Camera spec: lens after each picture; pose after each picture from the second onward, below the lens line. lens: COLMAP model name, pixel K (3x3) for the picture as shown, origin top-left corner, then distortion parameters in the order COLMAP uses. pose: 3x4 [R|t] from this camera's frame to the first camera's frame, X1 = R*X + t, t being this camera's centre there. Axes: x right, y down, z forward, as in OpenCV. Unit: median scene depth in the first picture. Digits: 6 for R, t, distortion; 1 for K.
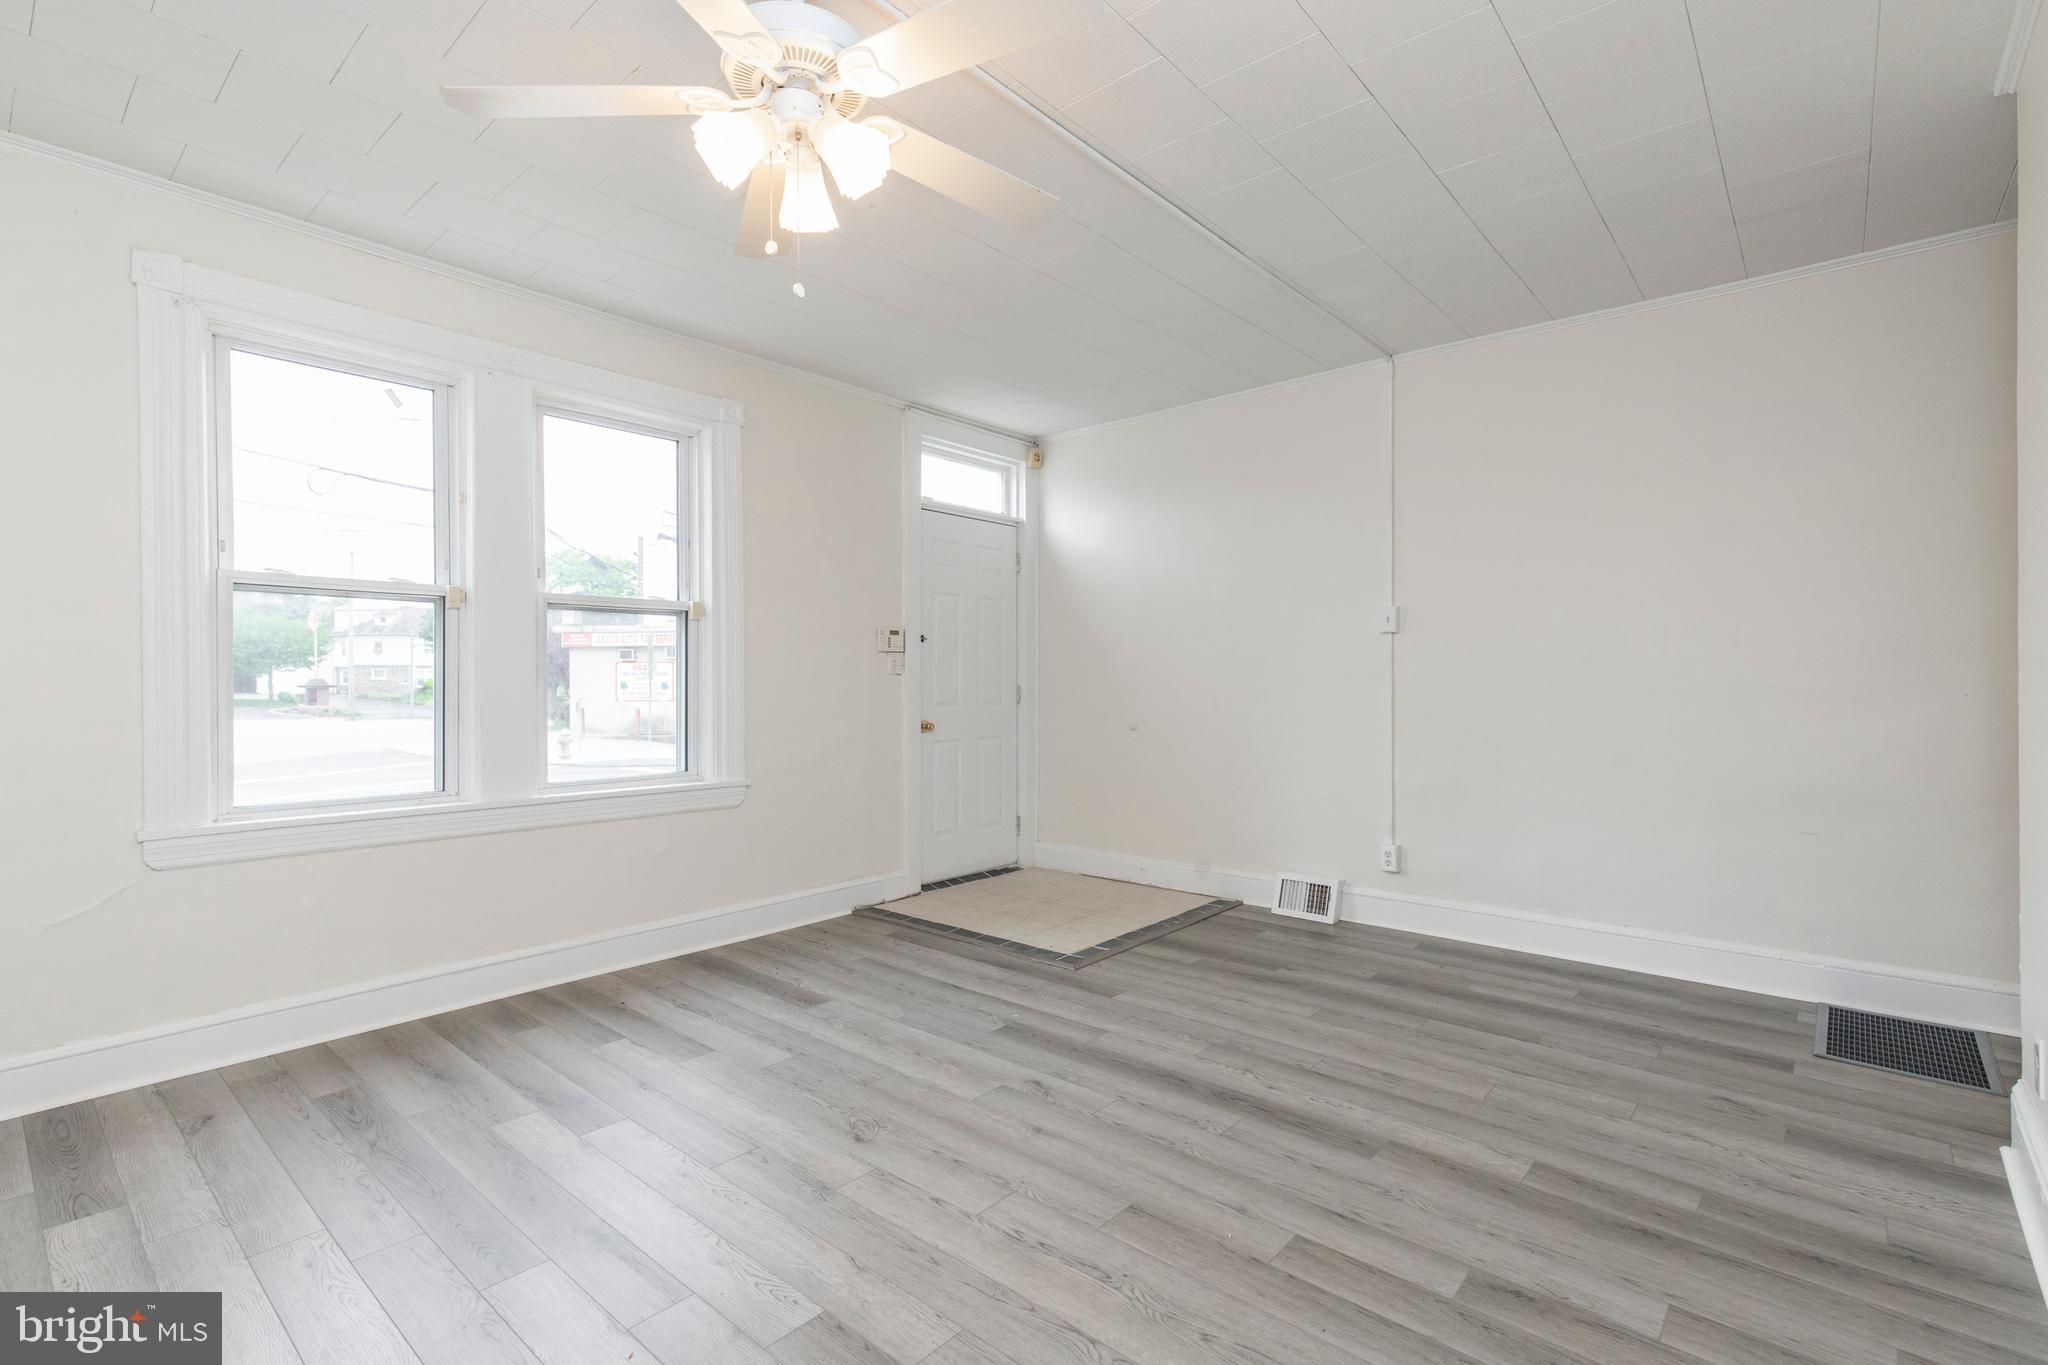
lens RADIAL K [[950.1, 0, 1024.0], [0, 950.1, 682.5], [0, 0, 1]] dist [0.006250, 0.000268]
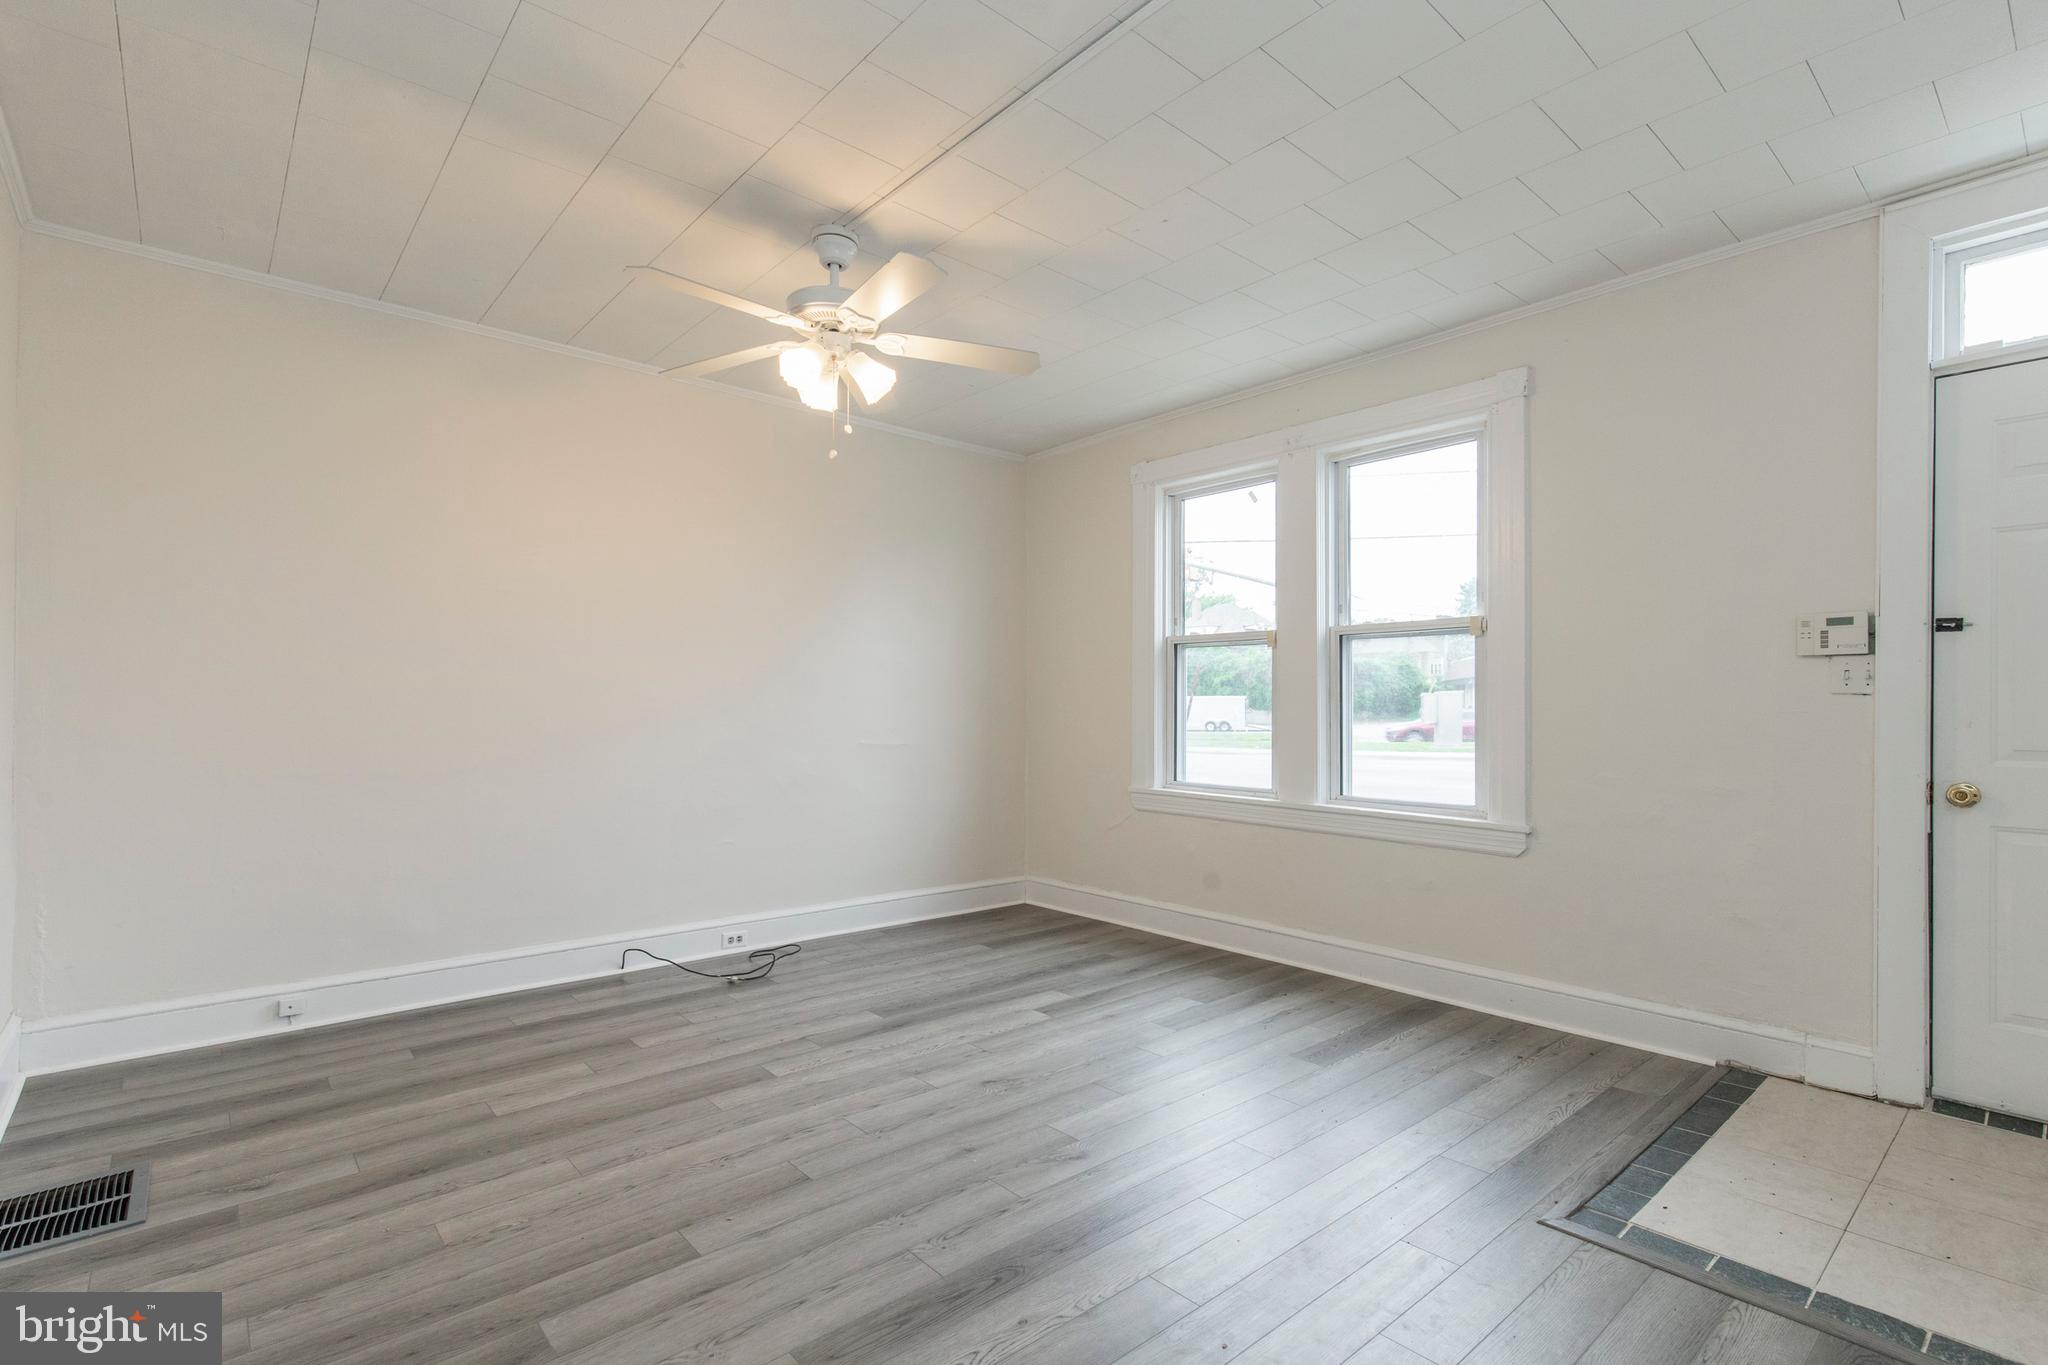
lens RADIAL K [[930.2, 0, 1015.4], [0, 930.2, 692.0], [0, 0, 1]] dist [0.011231, -0.000571]
pose [[-0.135901, -0.012340, -0.990646, 0.839328], [-0.006524, 0.999912, -0.011561, -0.000320], [0.990701, 0.004892, -0.135970, 1.004397]]
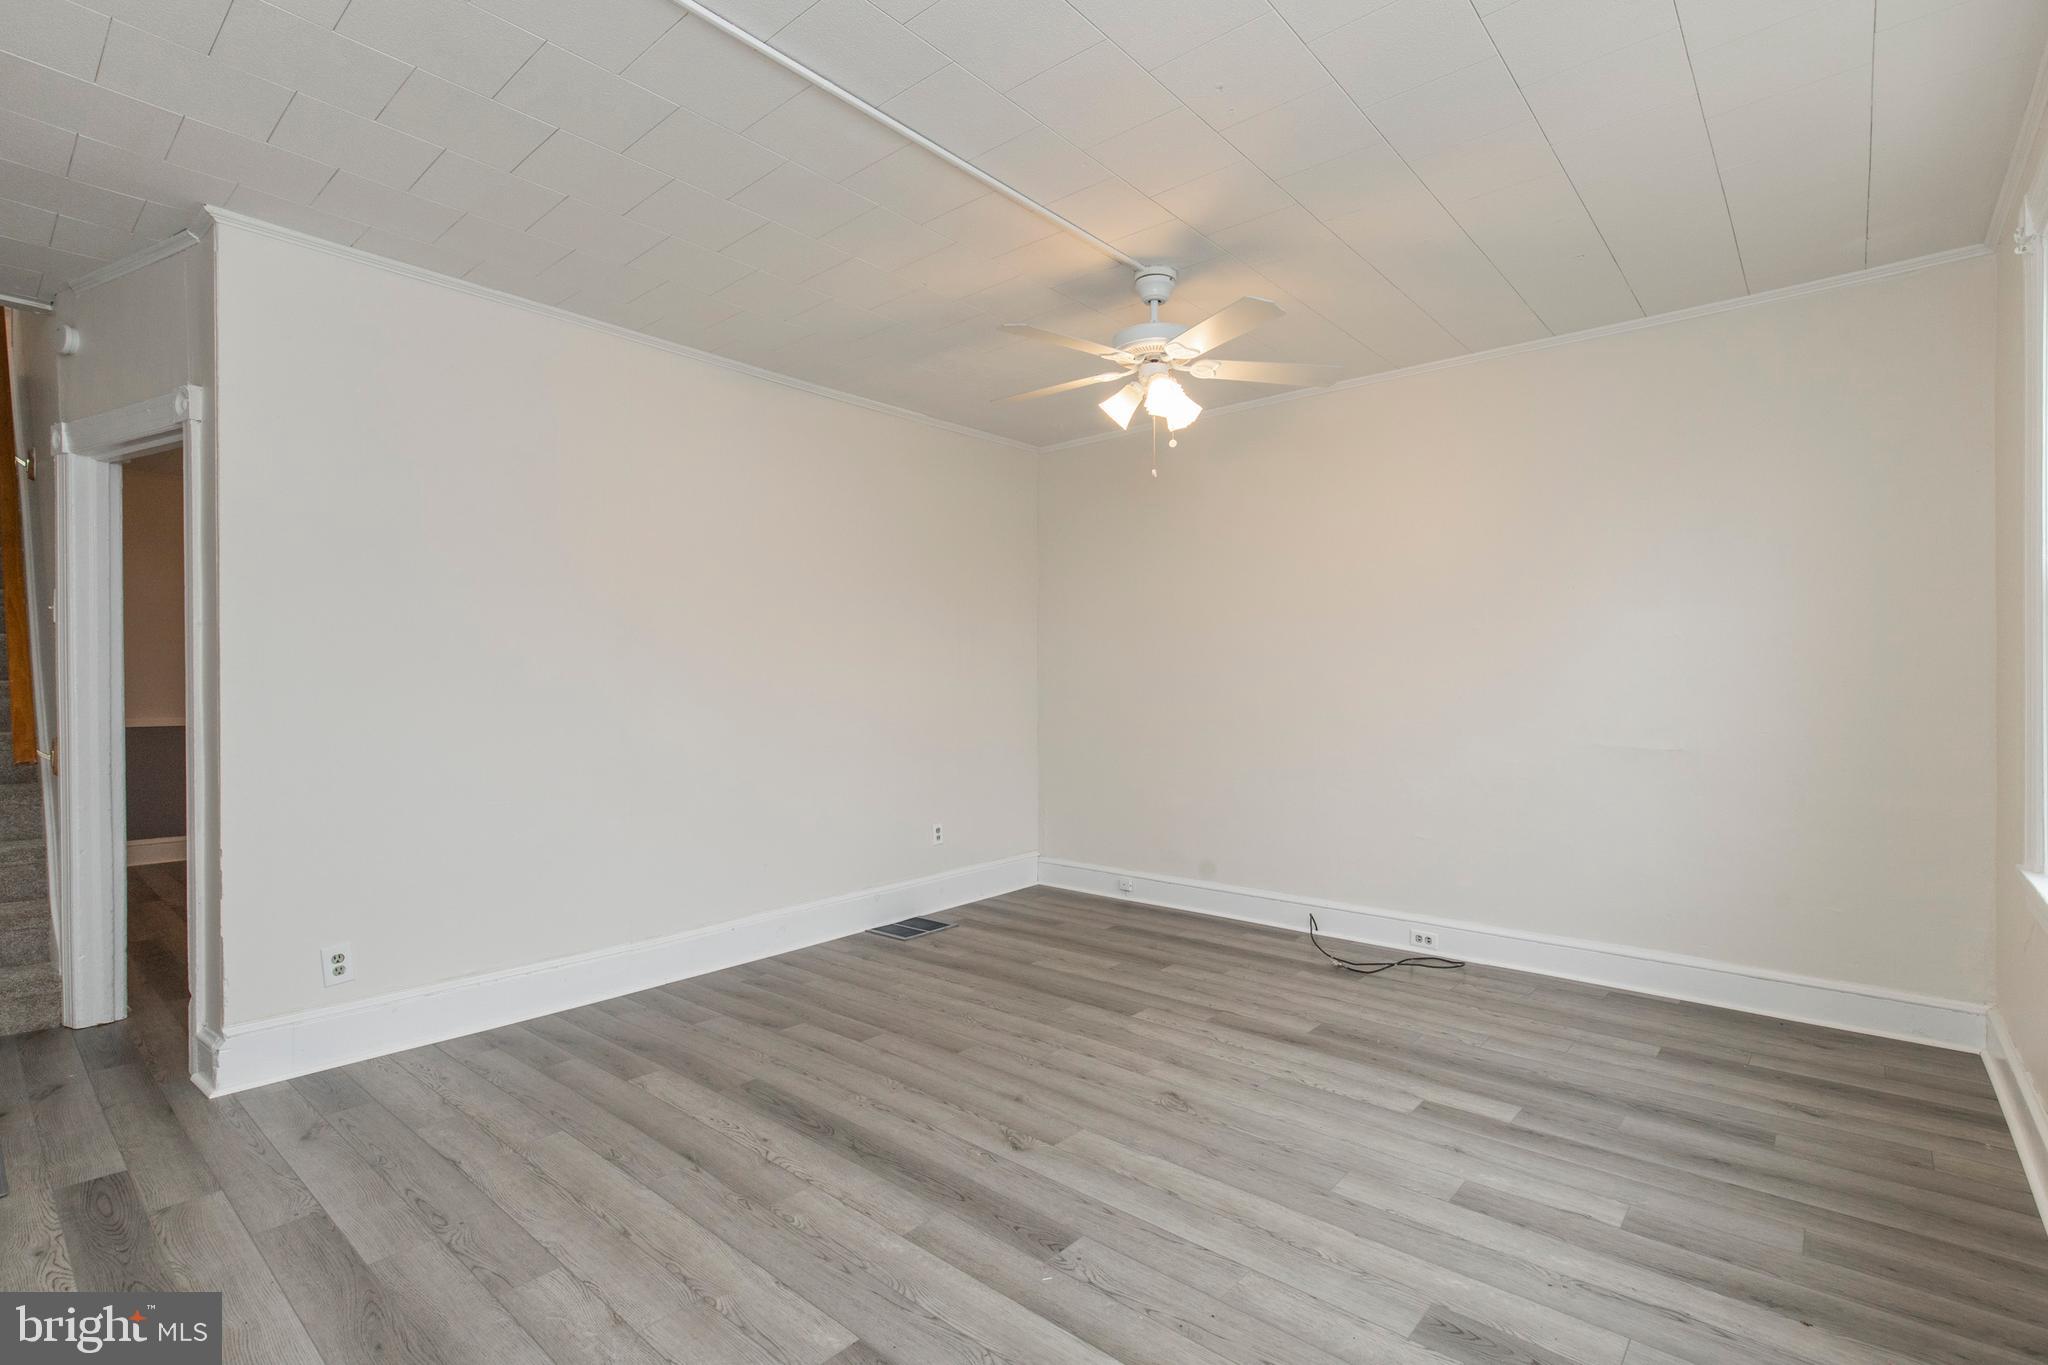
lens RADIAL K [[933.1, 0, 1072.6], [0, 933.1, 674.9], [0, 0, 1]] dist [0.004114, -0.000078]
pose [[-0.998748, 0.006256, -0.049633, 0.001437], [0.006621, 0.999952, -0.007200, -0.019935], [0.049585, -0.007519, -0.998742, 1.797125]]
